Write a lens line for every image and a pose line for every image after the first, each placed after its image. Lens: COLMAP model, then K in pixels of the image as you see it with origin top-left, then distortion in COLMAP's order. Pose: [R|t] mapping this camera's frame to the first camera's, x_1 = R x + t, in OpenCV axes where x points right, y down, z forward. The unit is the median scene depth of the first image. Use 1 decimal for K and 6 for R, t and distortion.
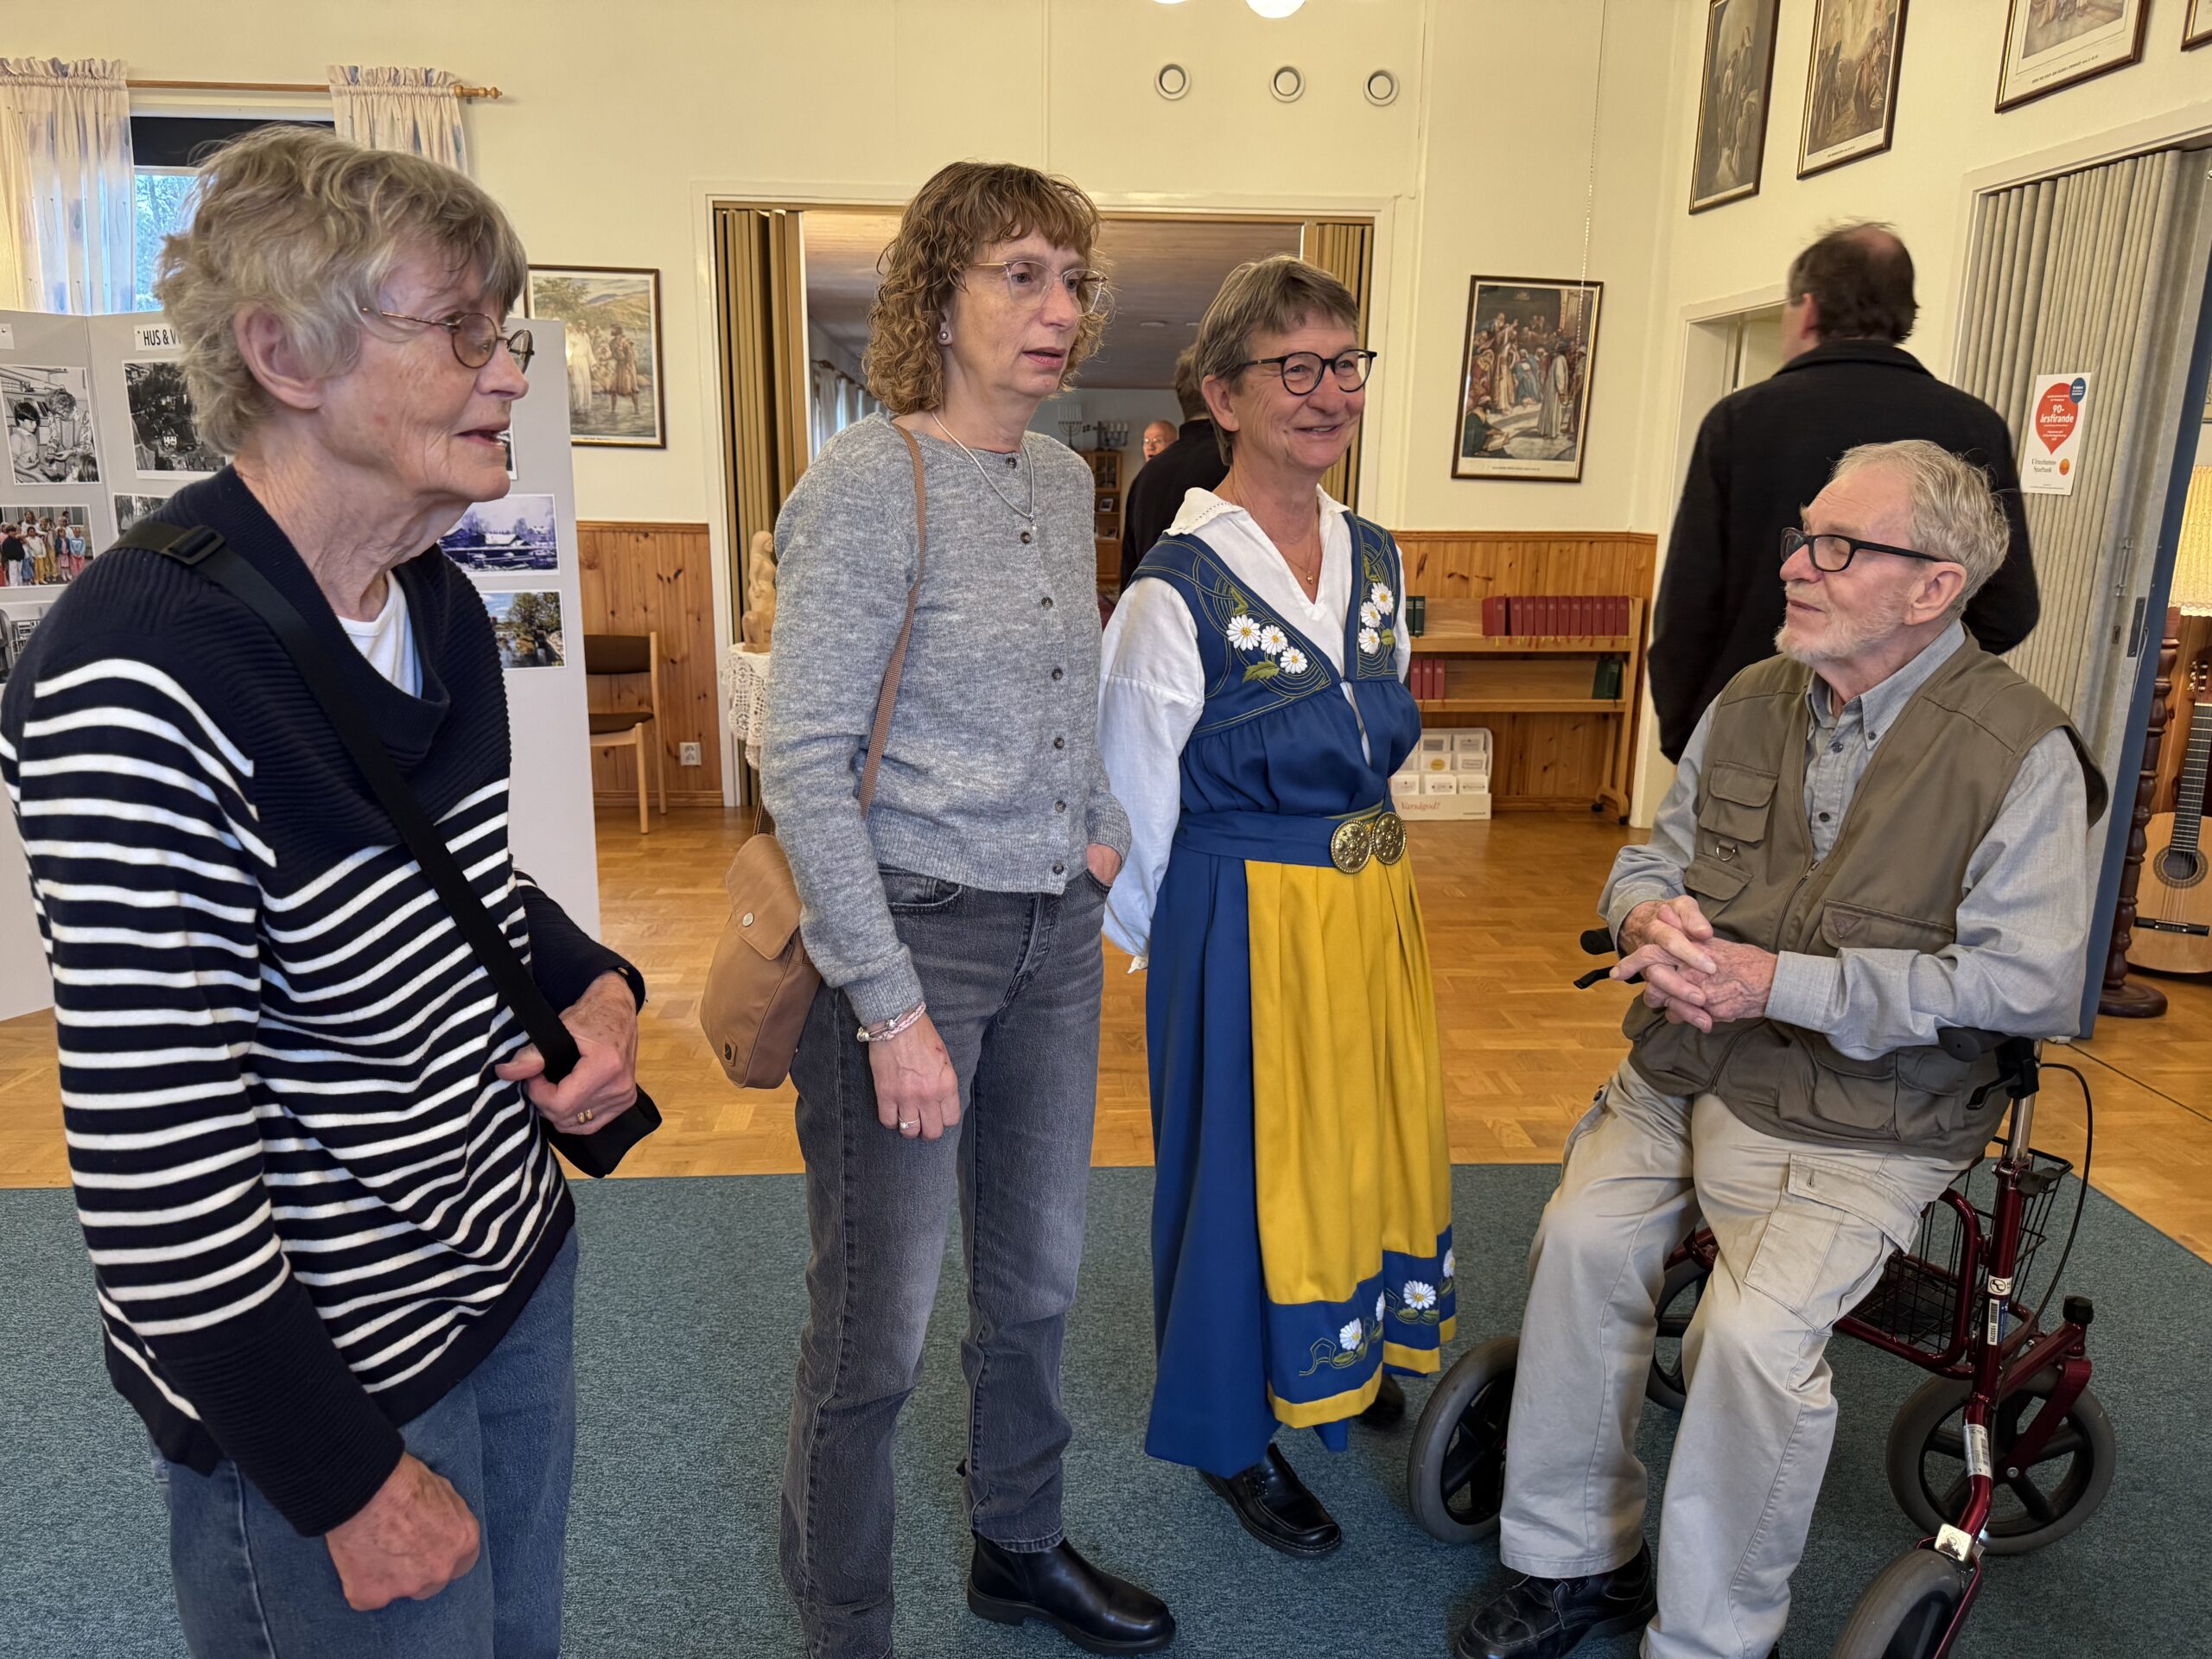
lens RADIAL K [[1540.1, 0, 1083.2], [0, 1540.1, 833.9], [0, 0, 1]] dist [0.040877, -0.039539]
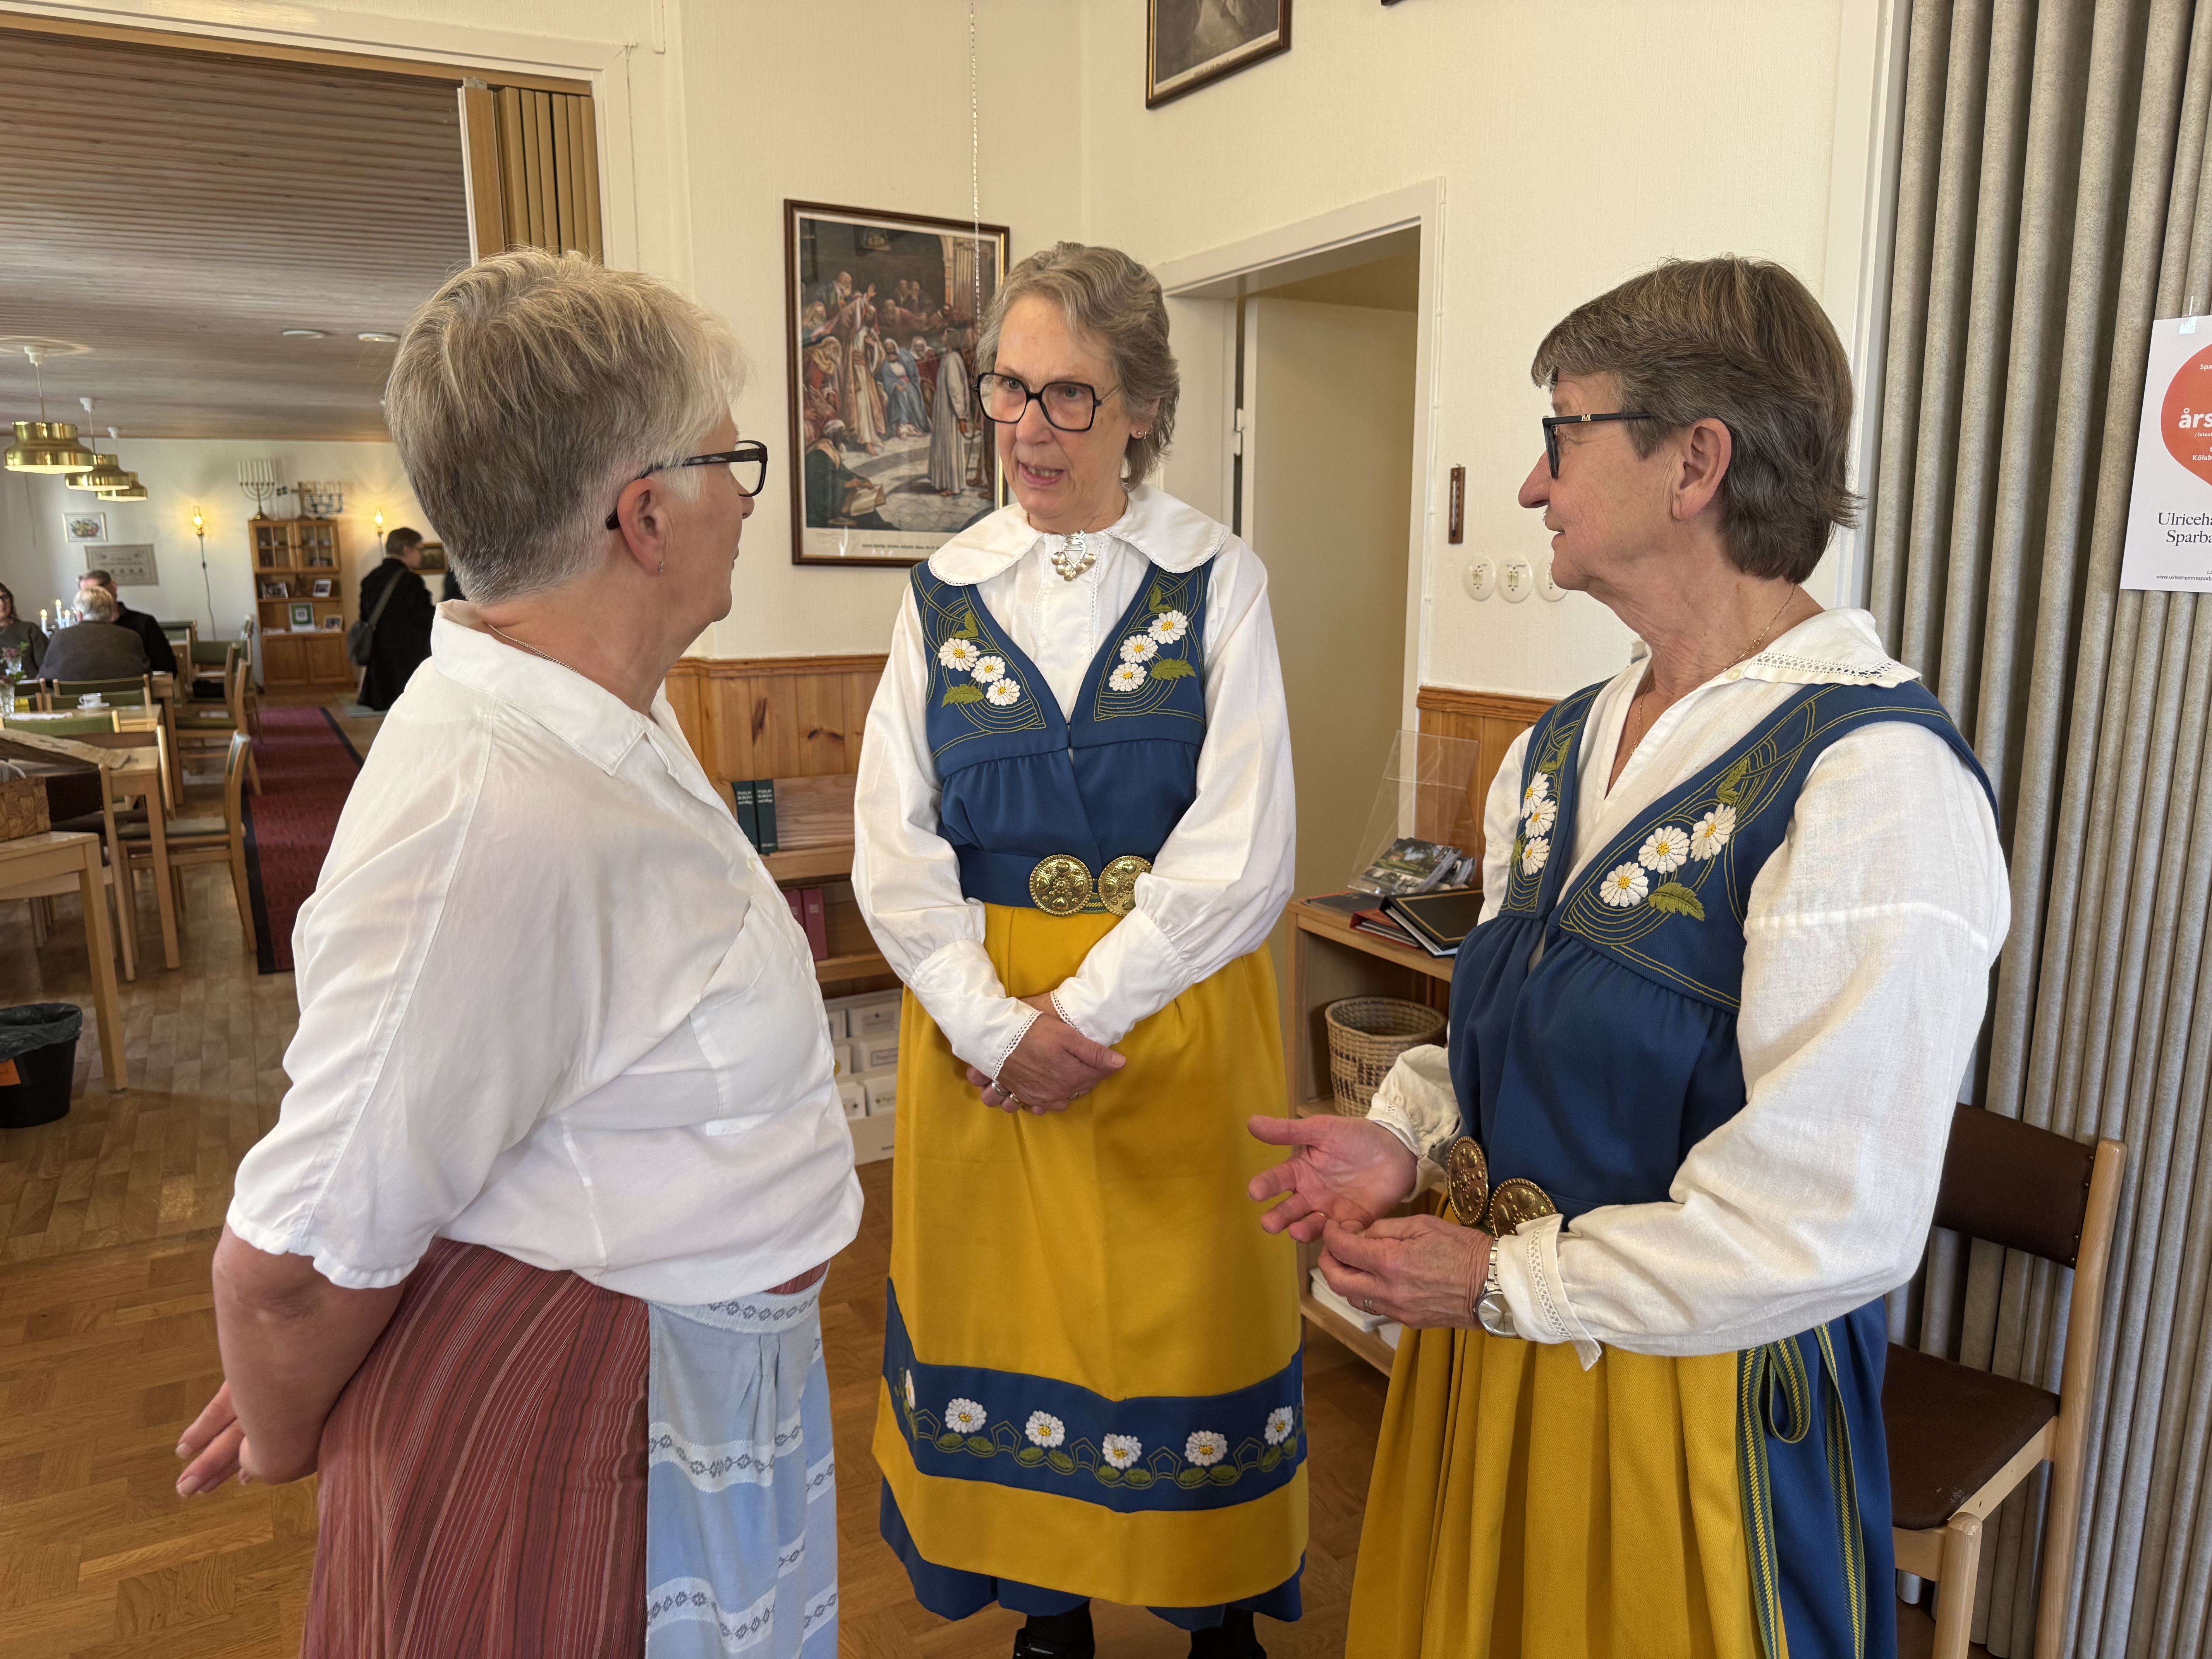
lens RADIAL K [[1540.1, 0, 1122.3], [0, 1540.1, 852.8], [0, 0, 1]] dist [0.040877, -0.039539]
pose [[0.895664, -0.109067, 0.431150, 0.093488], [0.121036, 0.992648, -0.000330, -0.113350], [-0.427944, 0.052480, 0.902280, 0.454785]]
